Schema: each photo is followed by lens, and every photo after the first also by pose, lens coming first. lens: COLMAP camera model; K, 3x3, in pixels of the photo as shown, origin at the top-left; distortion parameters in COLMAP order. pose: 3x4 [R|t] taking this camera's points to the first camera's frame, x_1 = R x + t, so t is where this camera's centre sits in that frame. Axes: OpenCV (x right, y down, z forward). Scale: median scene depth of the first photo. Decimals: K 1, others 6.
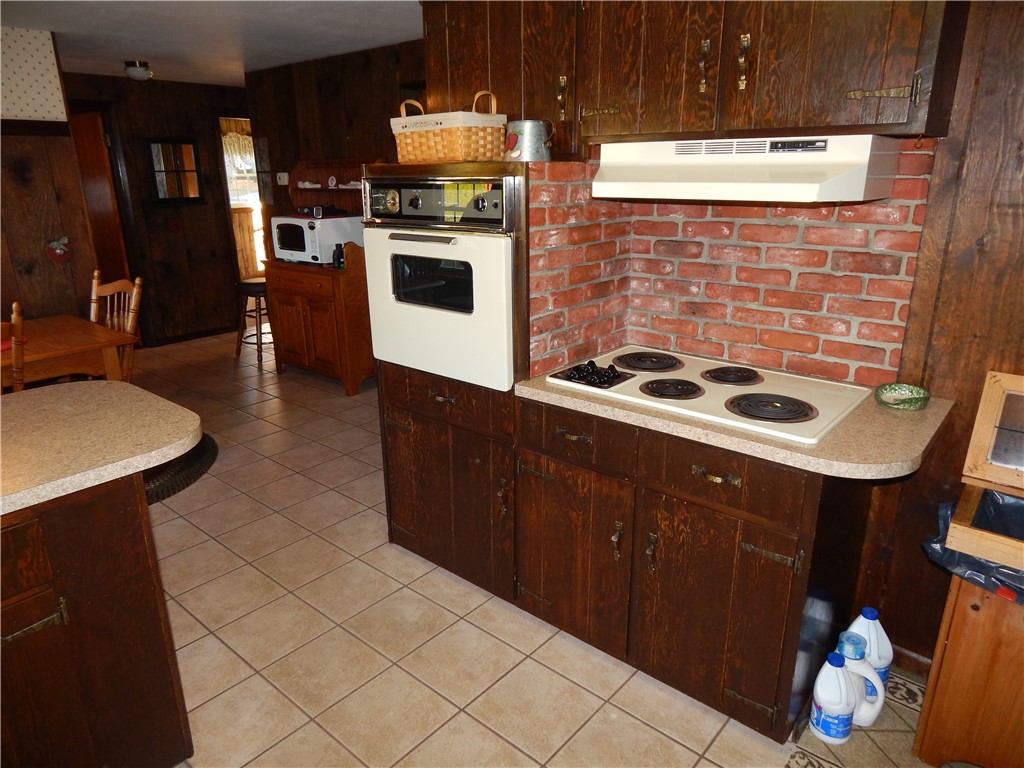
lens RADIAL K [[679.0, 0, 515.6], [0, 679.0, 377.5], [0, 0, 1]] dist [0.004707, -0.004372]
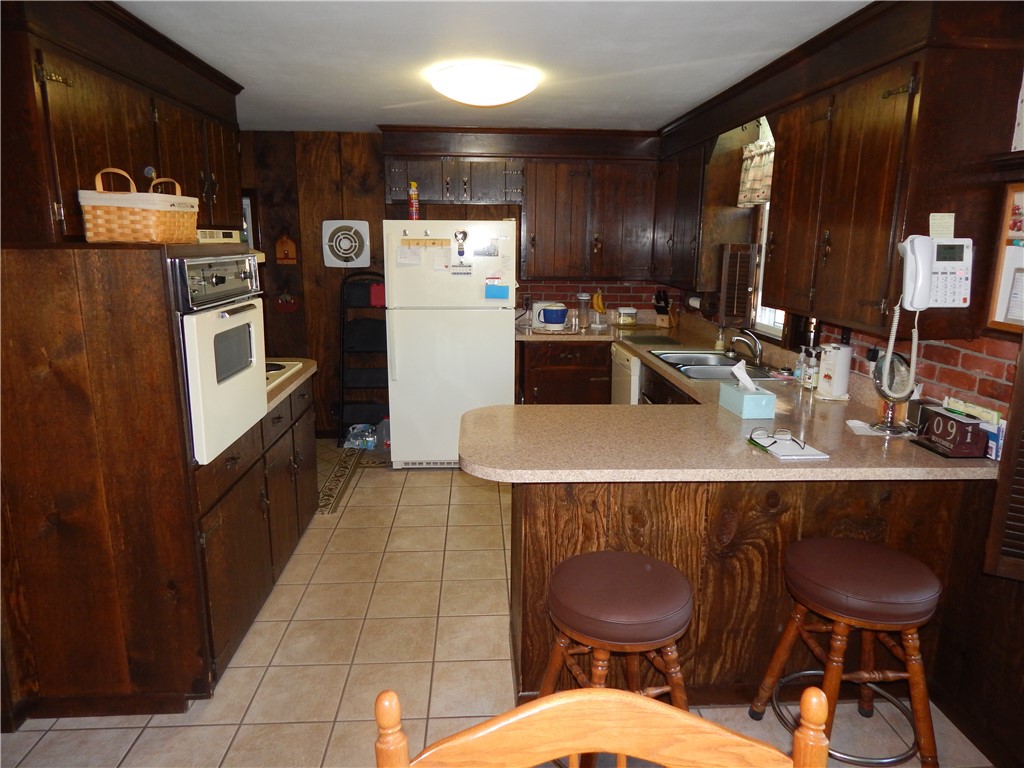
lens RADIAL K [[679.0, 0, 515.6], [0, 679.0, 377.5], [0, 0, 1]] dist [0.004707, -0.004372]
pose [[-0.695731, -0.143414, 0.703840, -1.164244], [0.207501, 0.897964, 0.388078, -0.414817], [-0.687678, 0.416046, -0.594983, 1.309710]]
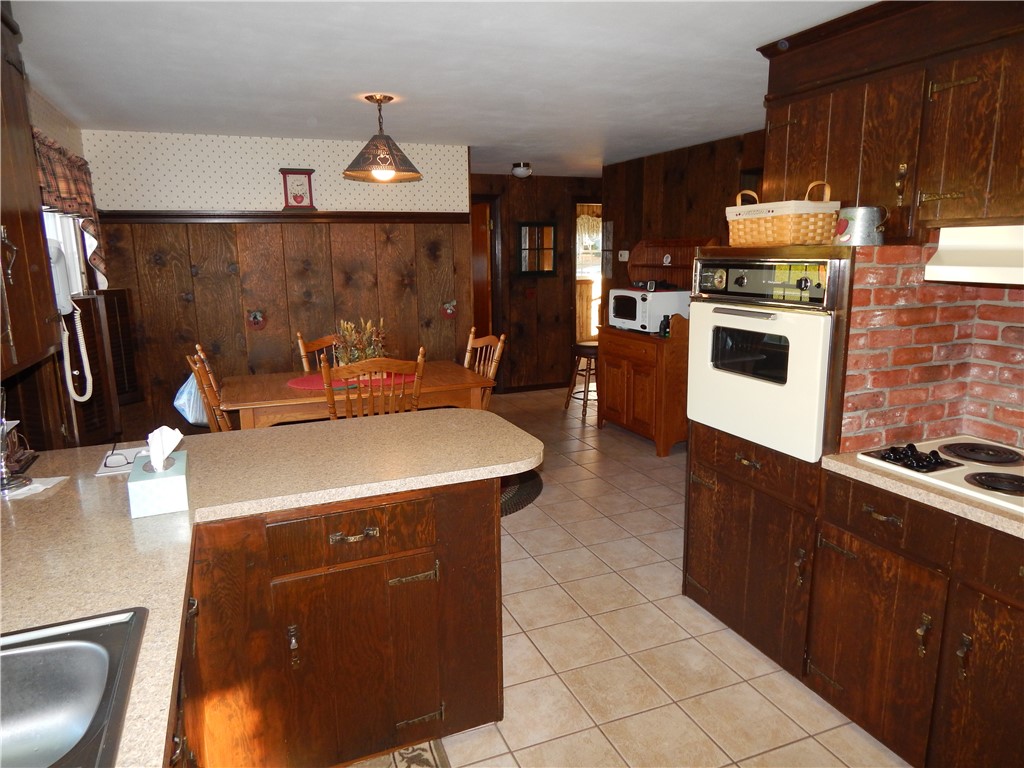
lens RADIAL K [[679.0, 0, 515.6], [0, 679.0, 377.5], [0, 0, 1]] dist [0.004707, -0.004372]
pose [[0.892428, 0.085688, -0.442978, 0.027052], [-0.131176, 0.988666, -0.073025, 0.025162], [0.431700, 0.123278, 0.893553, -0.121196]]
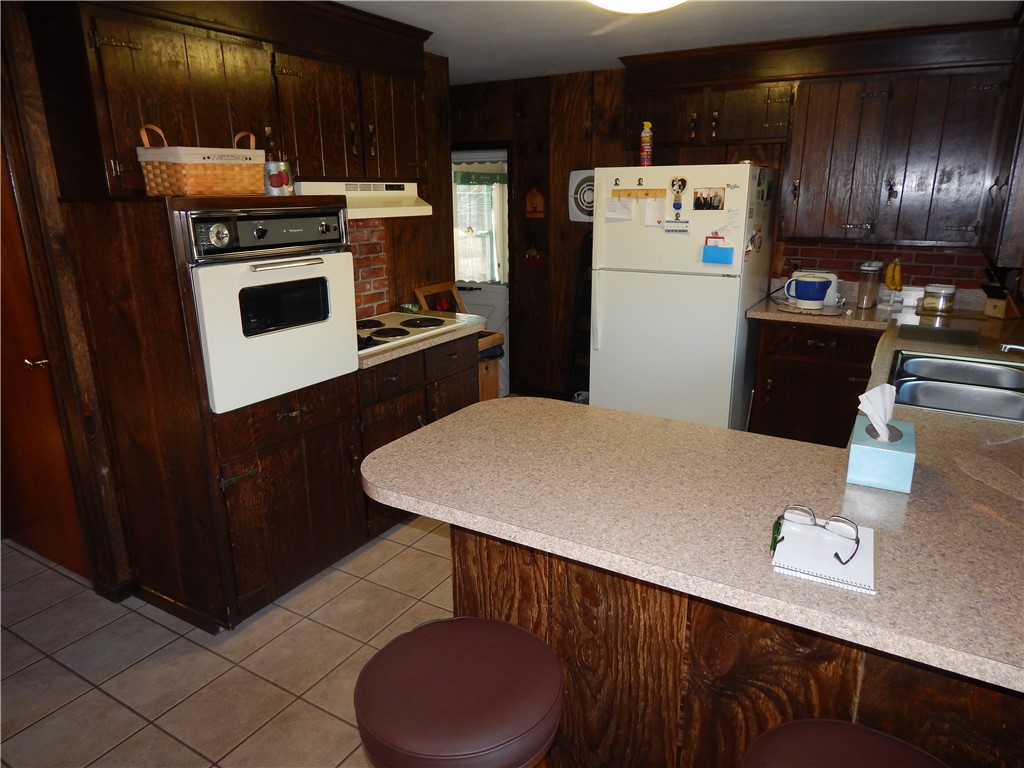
lens RADIAL K [[685.2, 0, 512.6], [0, 685.2, 375.4], [0, 0, 1]] dist [0.004433, -0.000143]
pose [[-0.169639, -0.249652, 0.953361, -1.212420], [0.295043, 0.910145, 0.290835, -0.242026], [-0.940304, 0.330620, -0.080738, 0.765618]]
